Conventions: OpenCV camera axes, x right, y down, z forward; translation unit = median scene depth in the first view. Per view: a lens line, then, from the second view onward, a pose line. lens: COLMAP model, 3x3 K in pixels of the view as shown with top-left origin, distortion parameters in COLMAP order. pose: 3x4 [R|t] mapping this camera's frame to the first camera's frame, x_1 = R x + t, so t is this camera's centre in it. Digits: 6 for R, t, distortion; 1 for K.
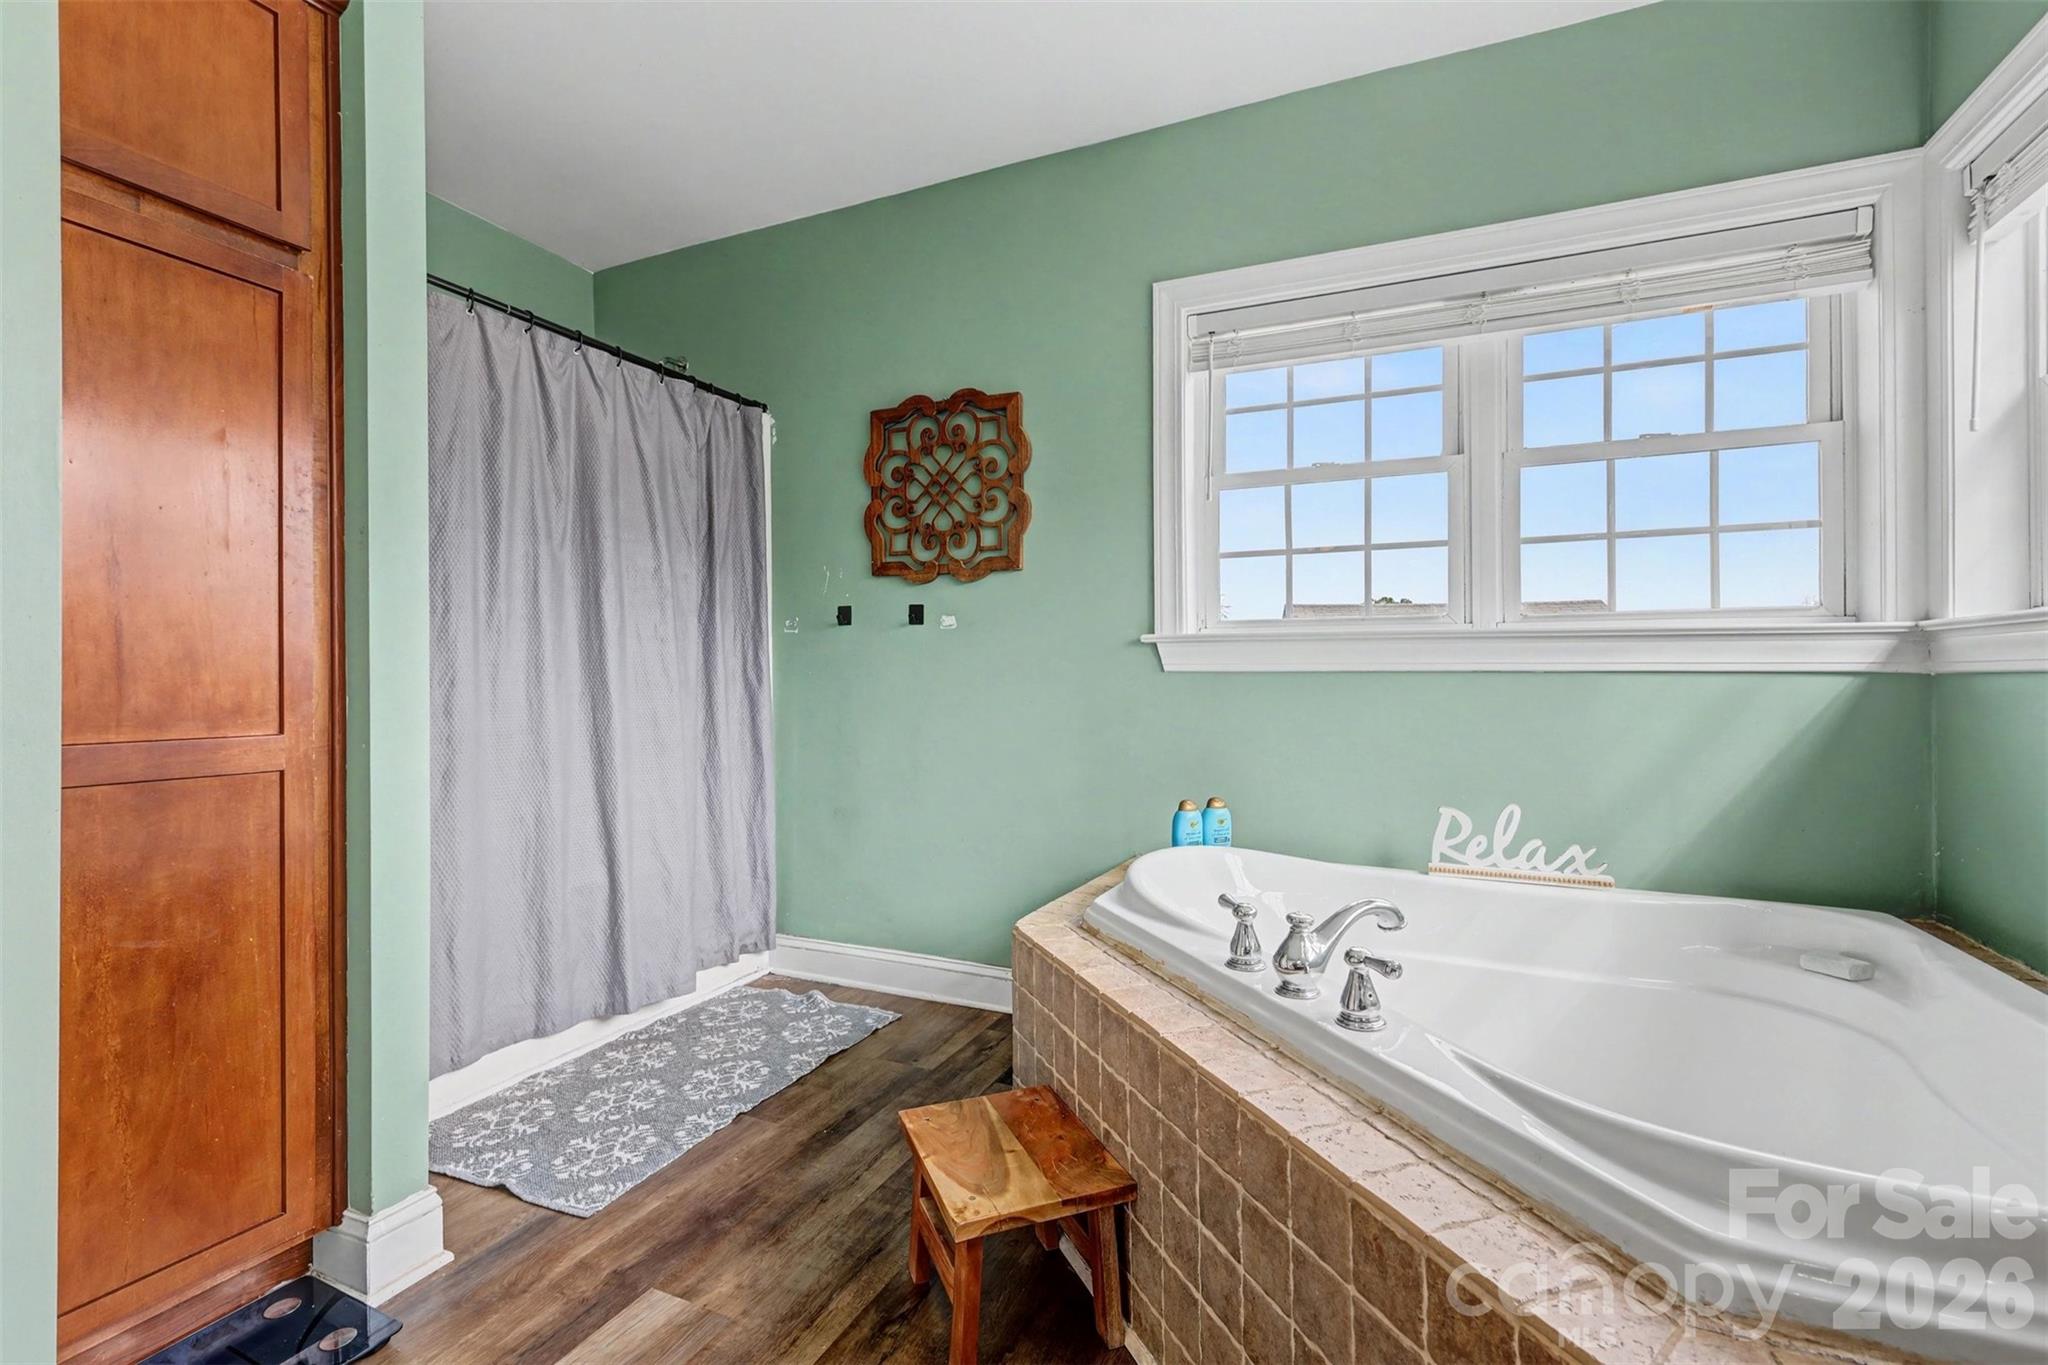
lens RADIAL K [[908.4, 0, 1024.1], [0, 908.4, 673.6], [0, 0, 1]] dist [0.001761, 0.000002]
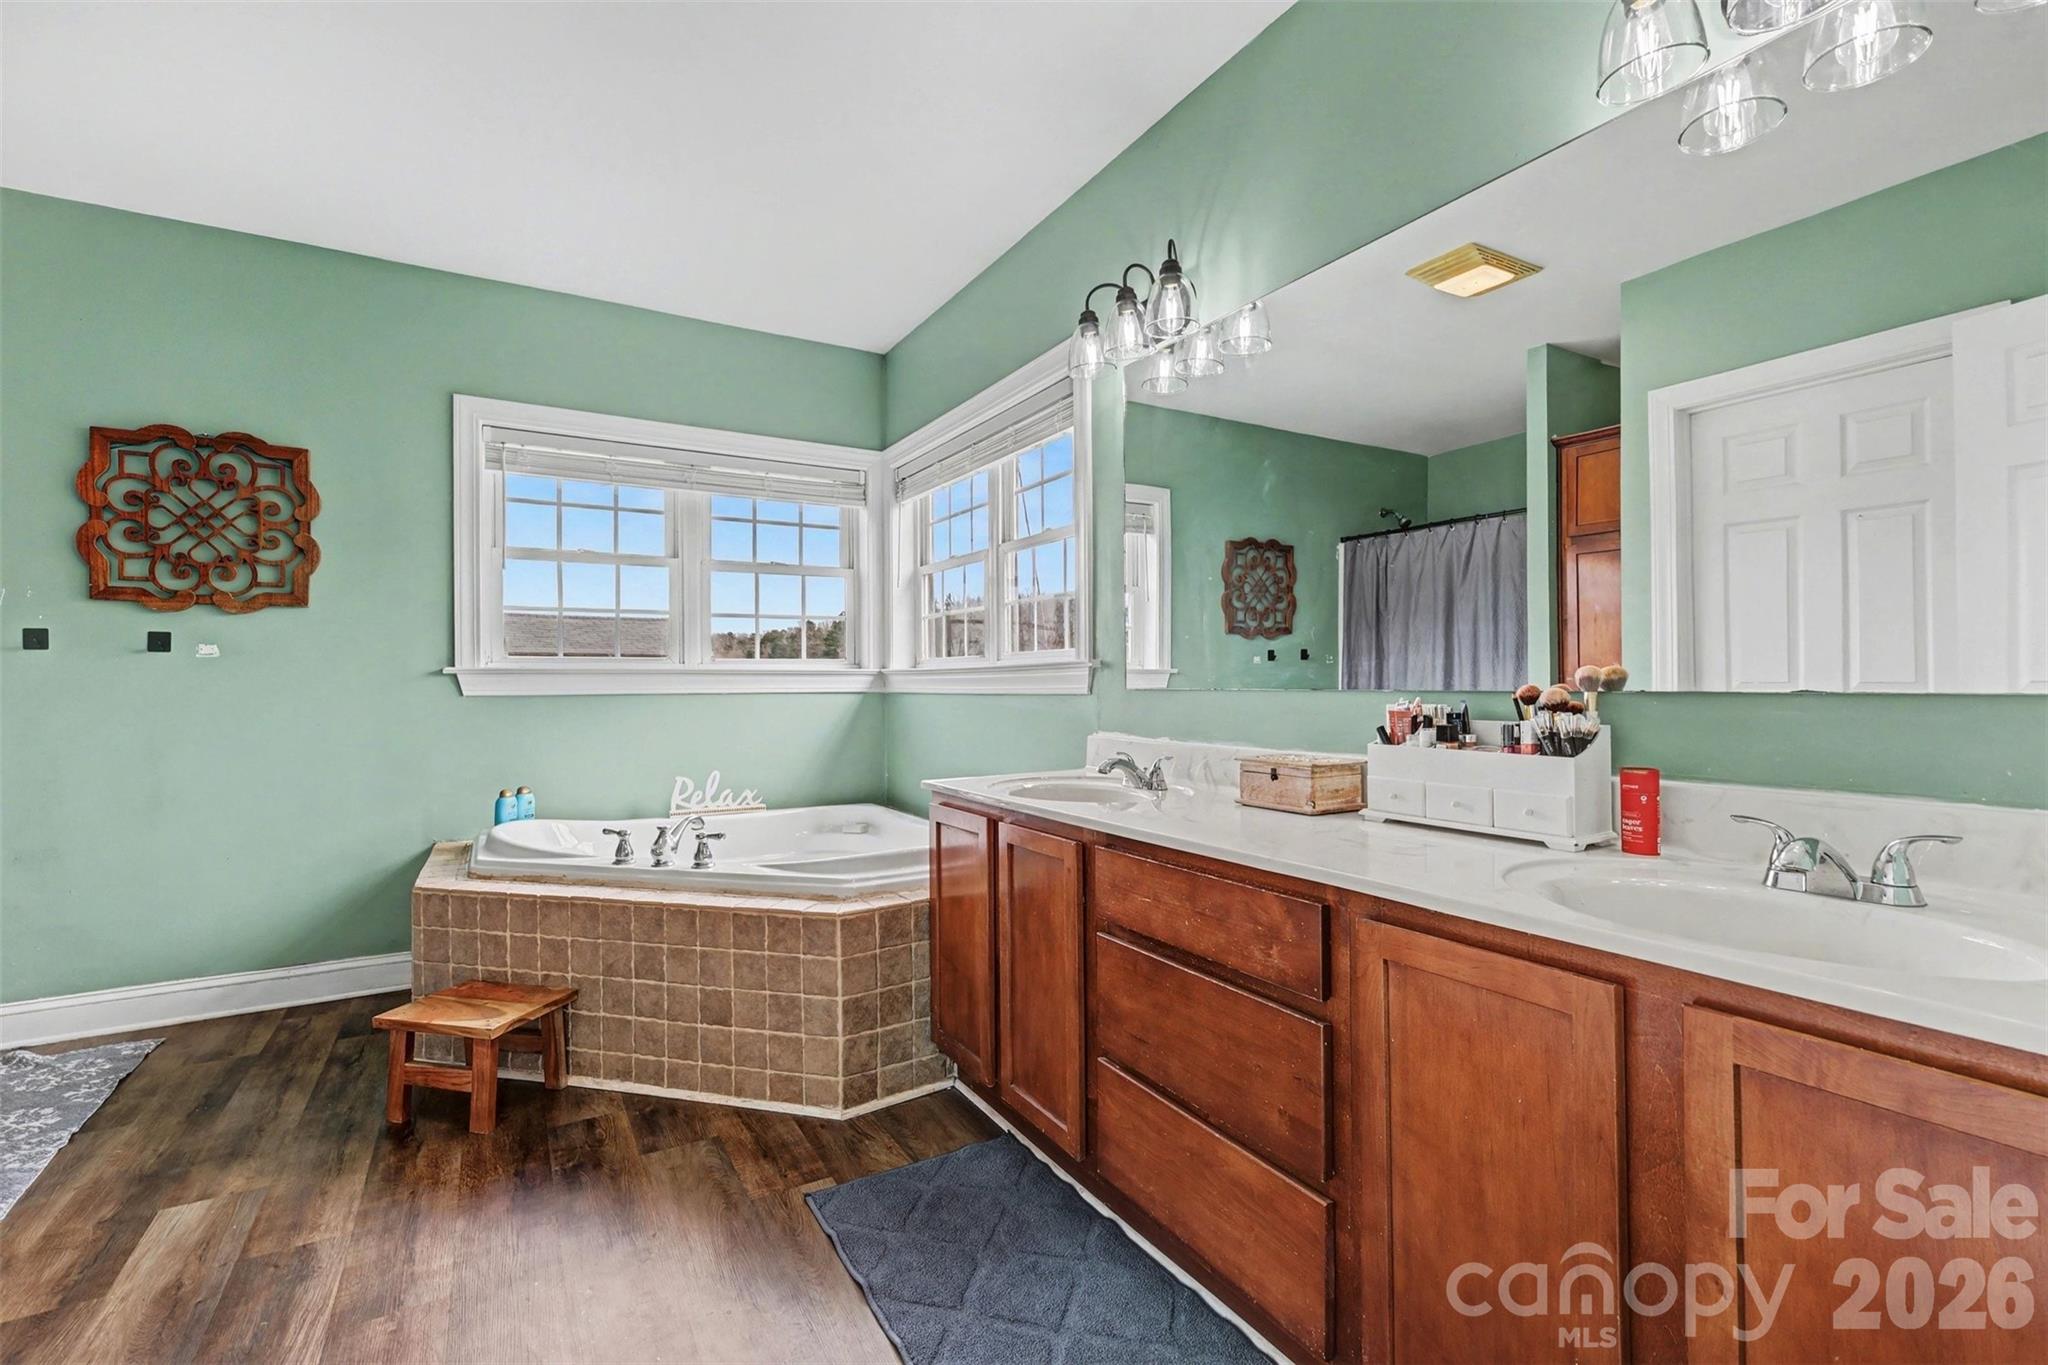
lens RADIAL K [[908.4, 0, 1024.1], [0, 908.4, 673.6], [0, 0, 1]] dist [0.001761, 0.000002]
pose [[0.580559, 0.002249, 0.814215, -0.411894], [0.002286, 0.999988, -0.004392, -0.025407], [-0.814215, 0.004412, 0.580547, -0.378585]]
